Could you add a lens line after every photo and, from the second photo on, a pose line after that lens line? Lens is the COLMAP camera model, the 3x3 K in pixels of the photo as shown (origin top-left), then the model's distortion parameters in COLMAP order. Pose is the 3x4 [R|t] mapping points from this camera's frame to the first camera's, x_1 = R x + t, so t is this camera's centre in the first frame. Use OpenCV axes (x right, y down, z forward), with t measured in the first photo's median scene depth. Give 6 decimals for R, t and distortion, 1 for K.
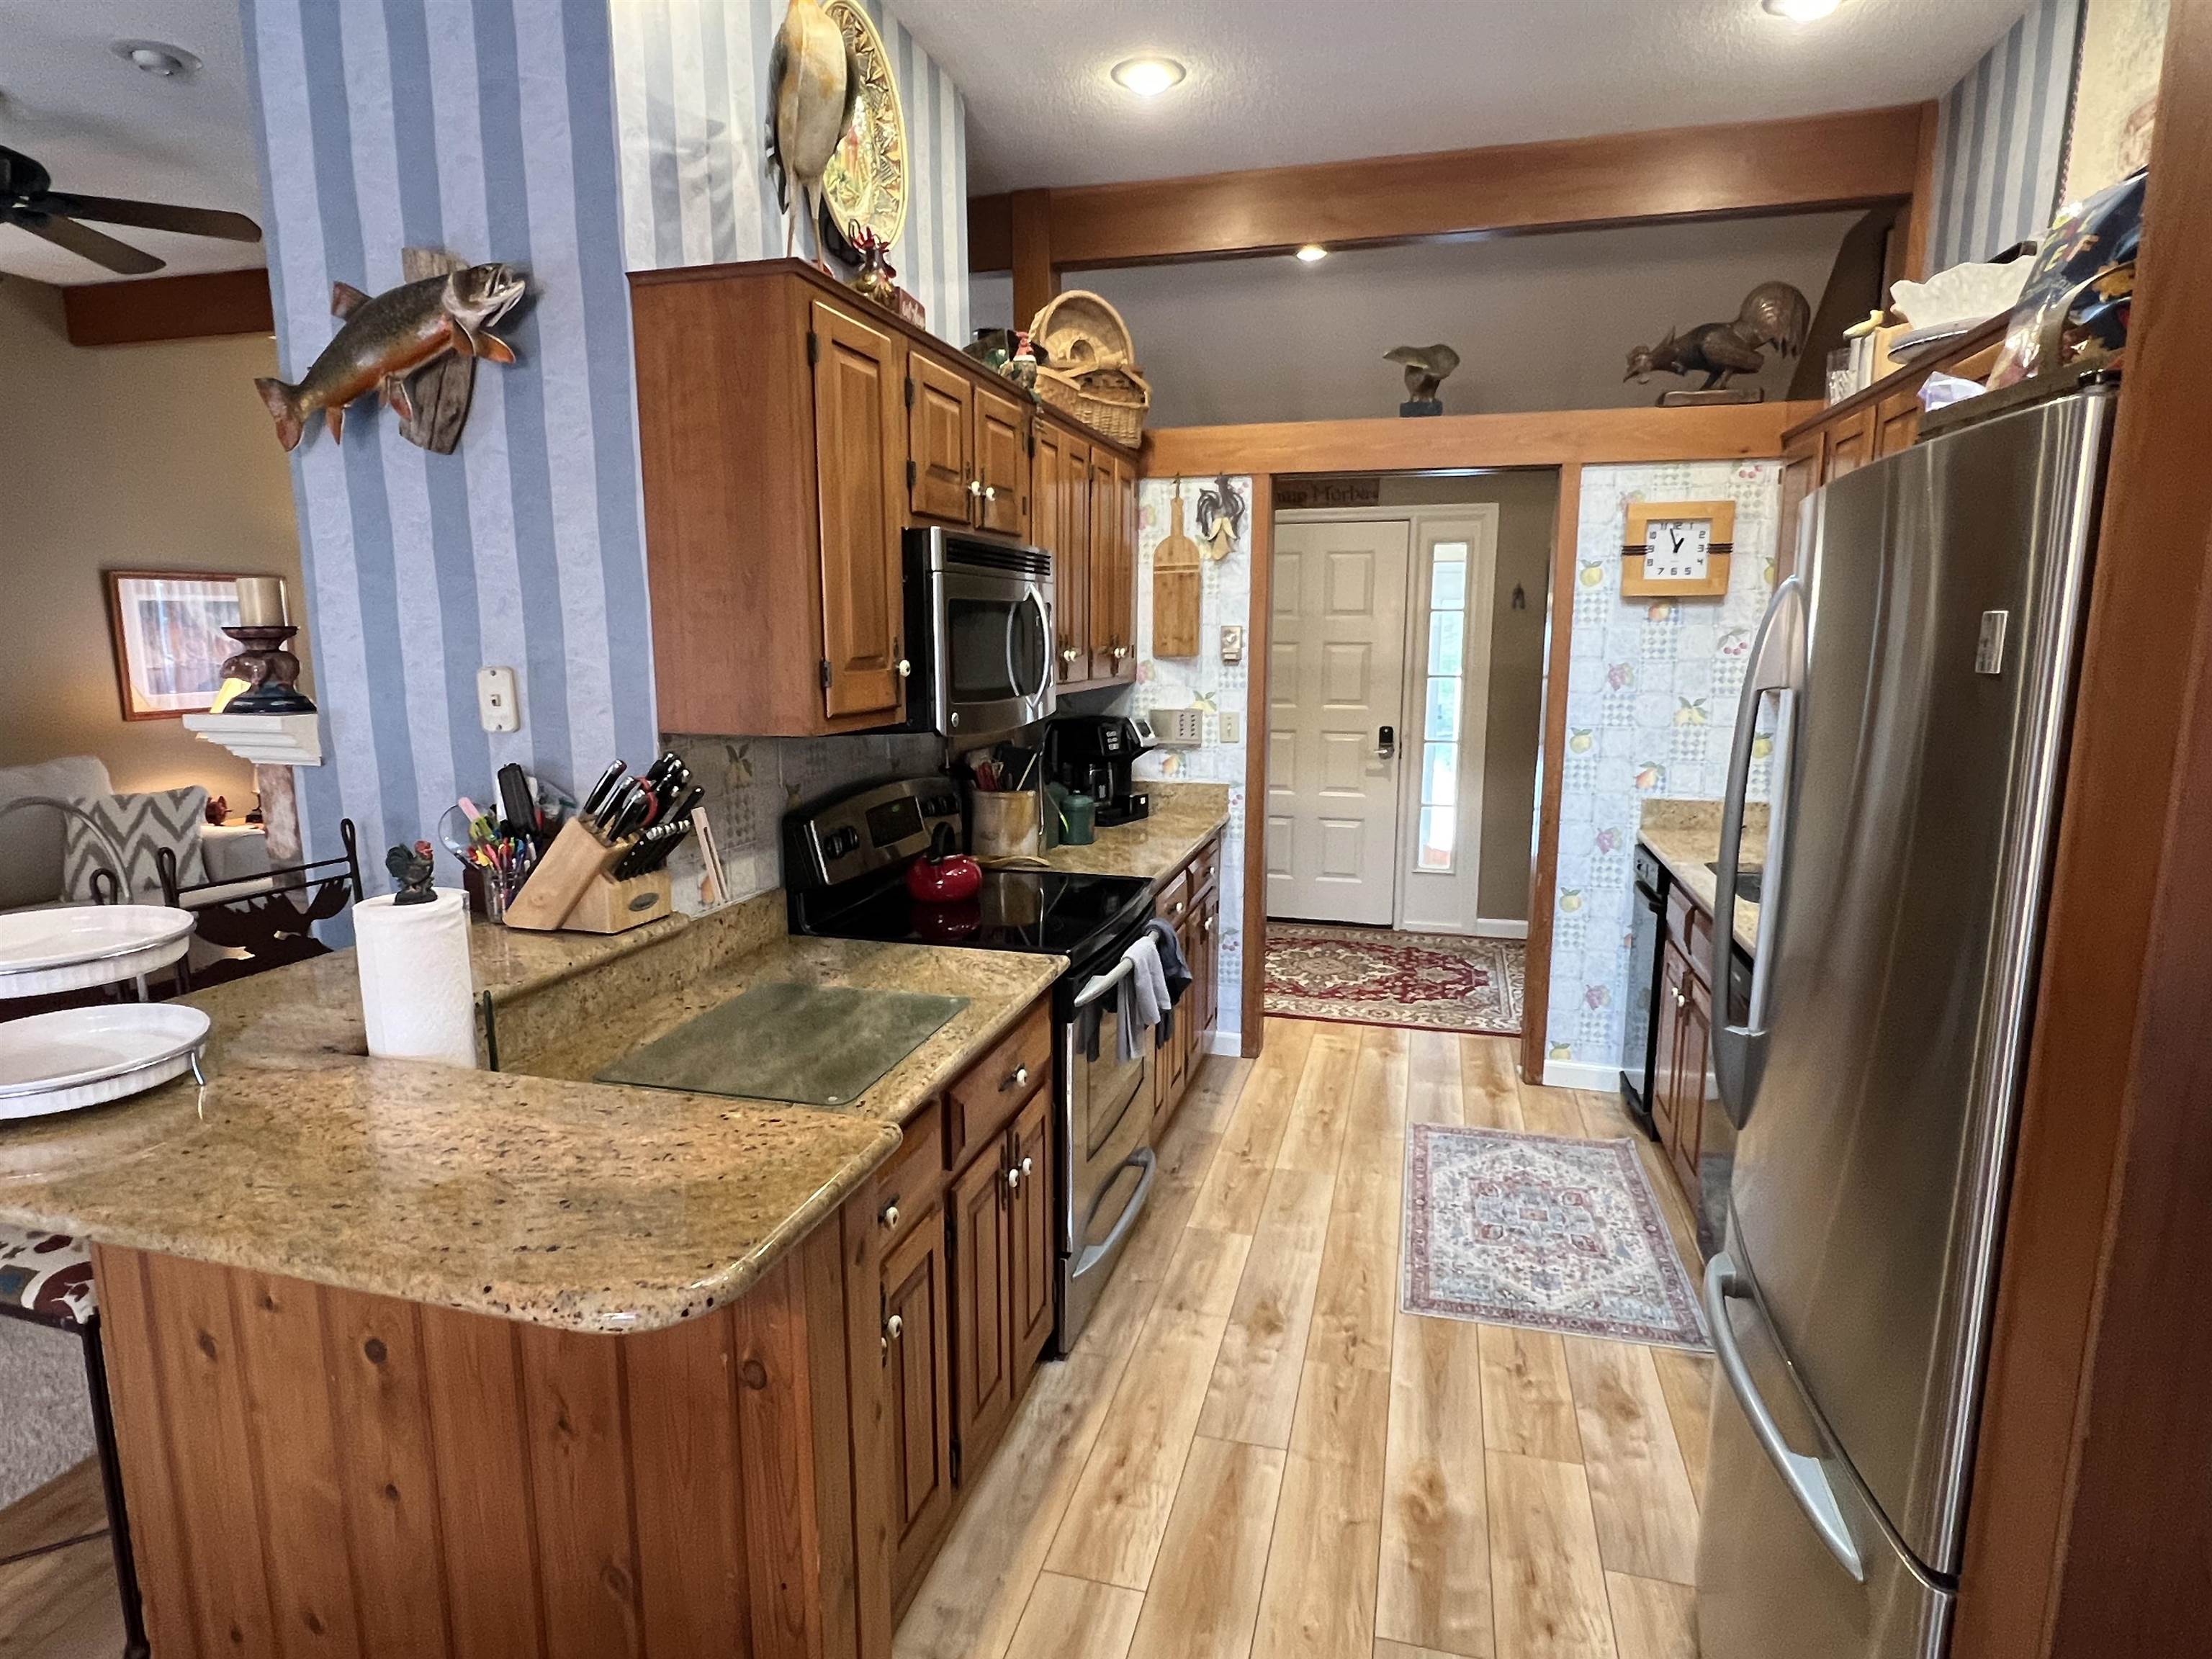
lens RADIAL K [[1208.6, 0, 1101.3], [0, 1208.6, 831.0], [0, 0, 1]] dist [-0.003118, -0.000720]
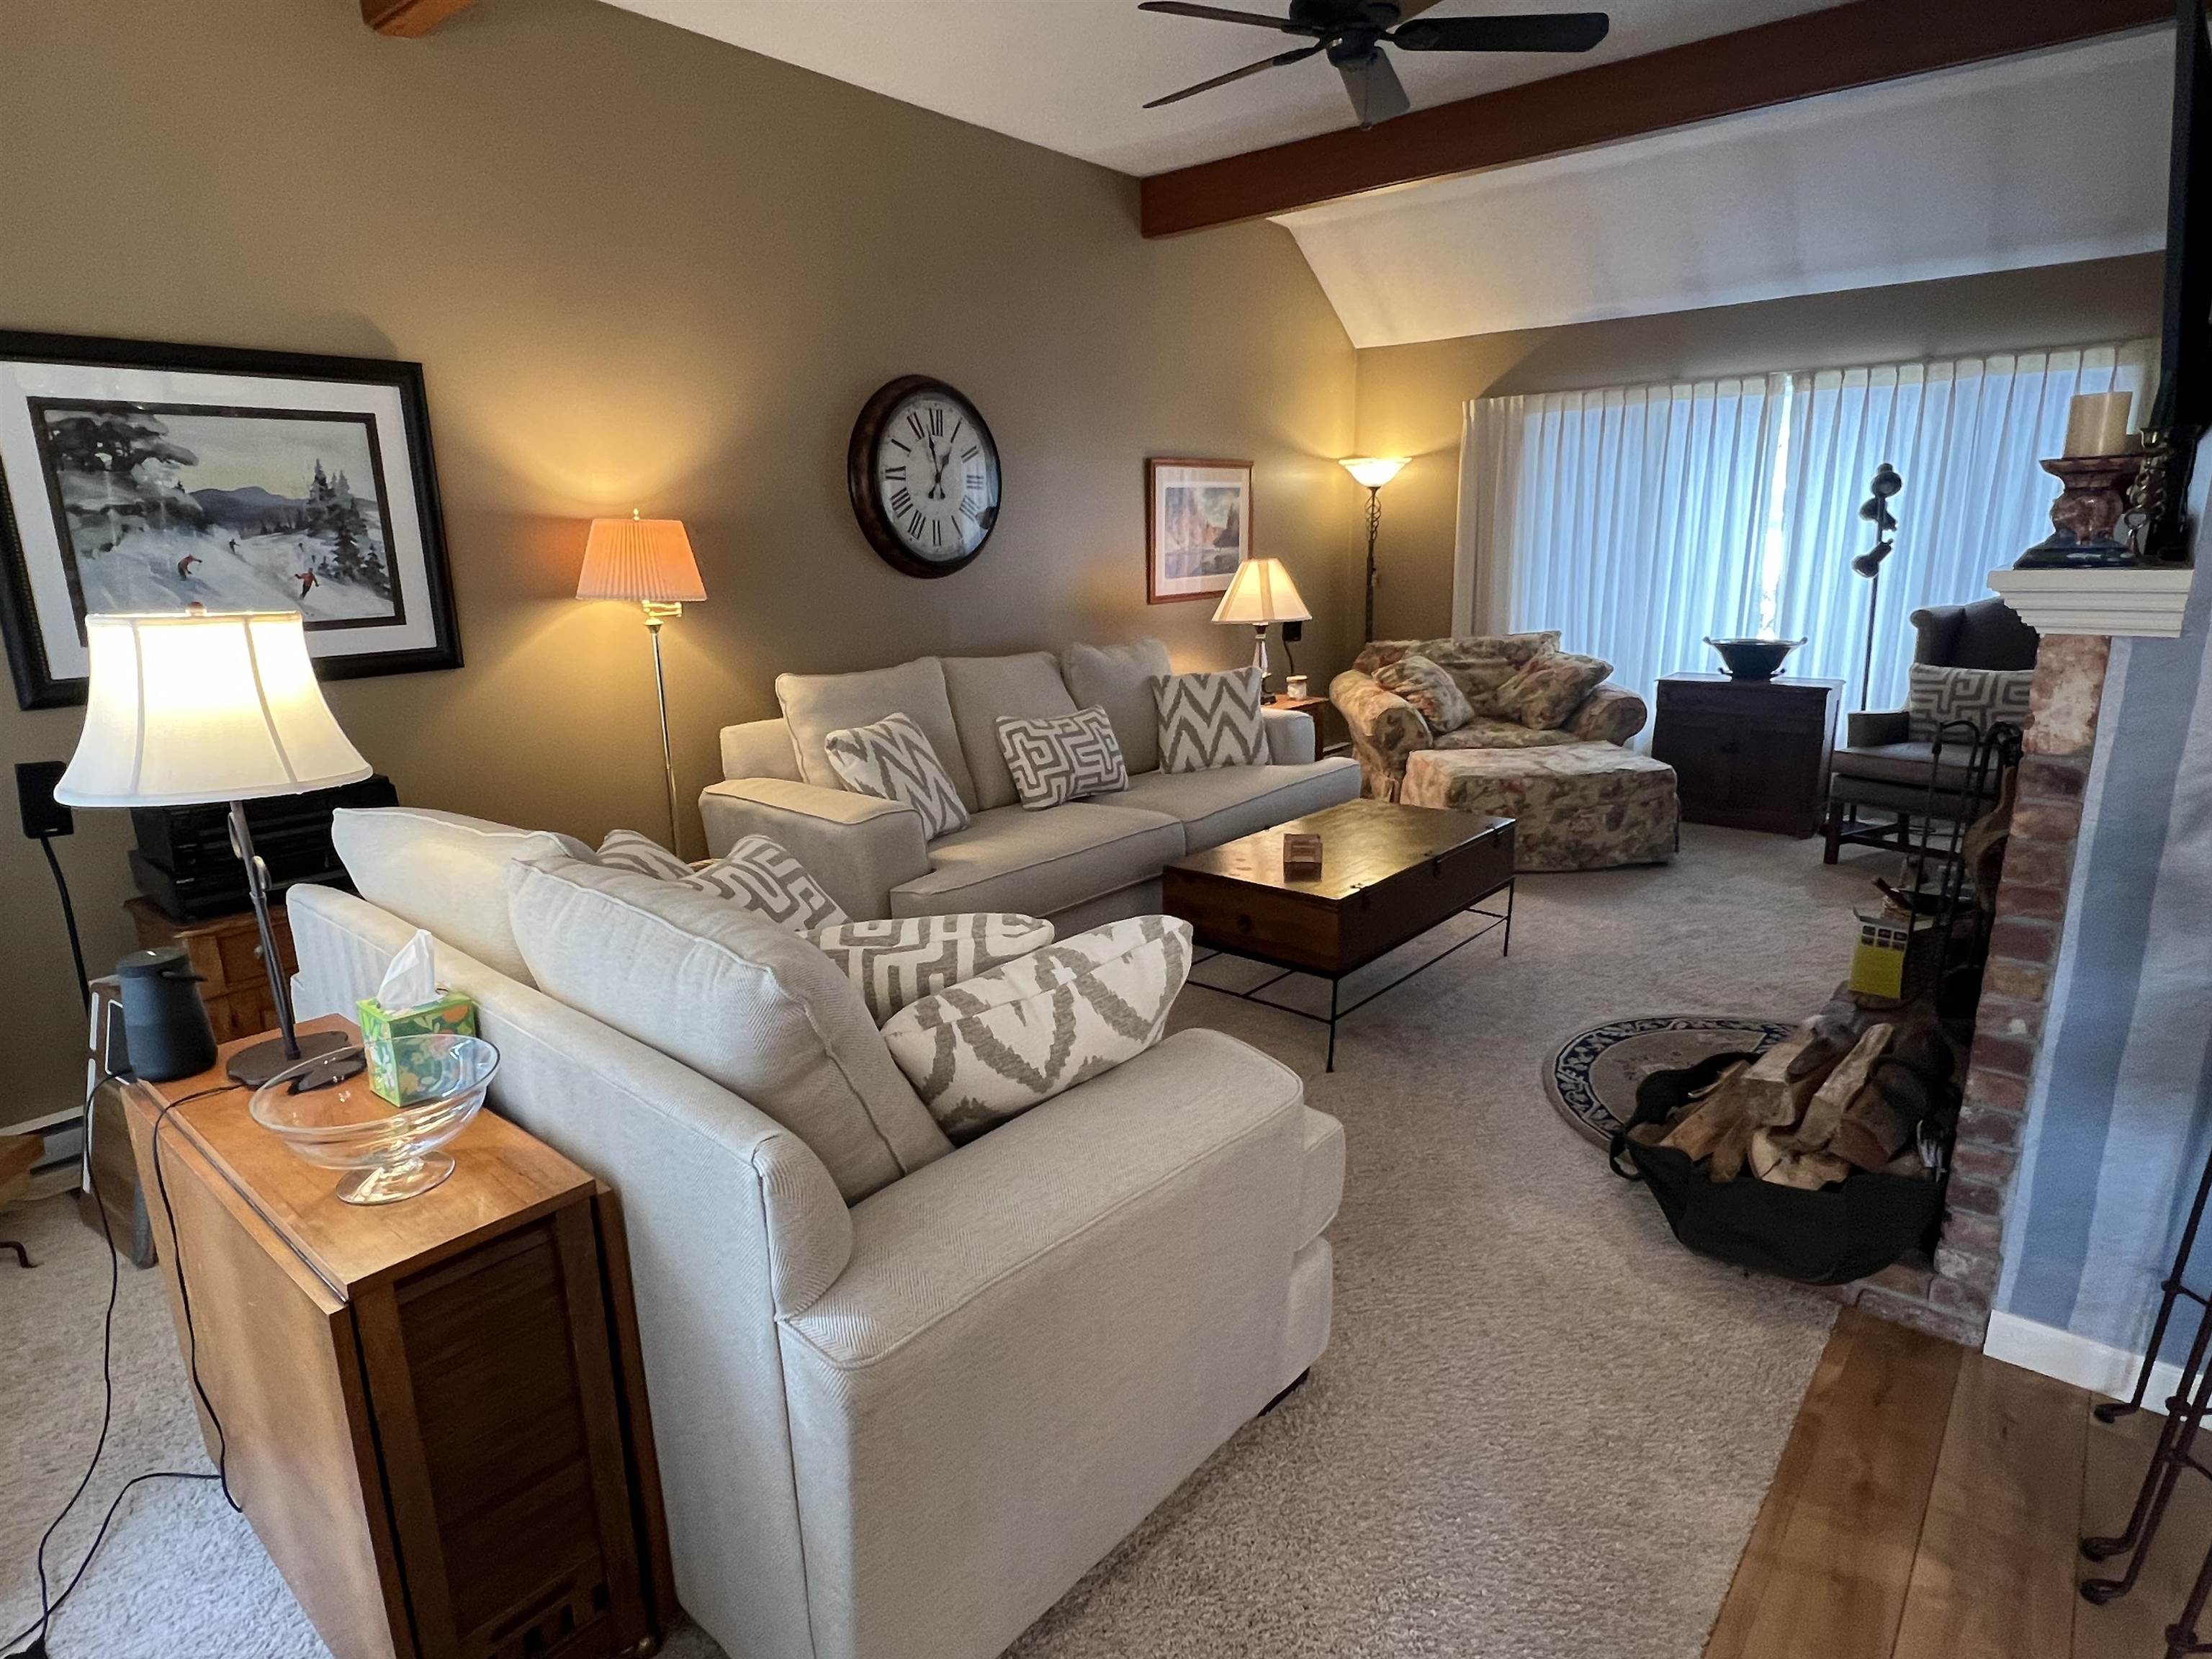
lens RADIAL K [[1208.6, 0, 1094.0], [0, 1208.6, 821.9], [0, 0, 1]] dist [-0.003118, -0.000720]
pose [[0.907567, 0.070934, -0.413872, -0.449547], [-0.038664, 0.995558, 0.085845, 0.011181], [0.418122, -0.061909, 0.906279, 0.008600]]
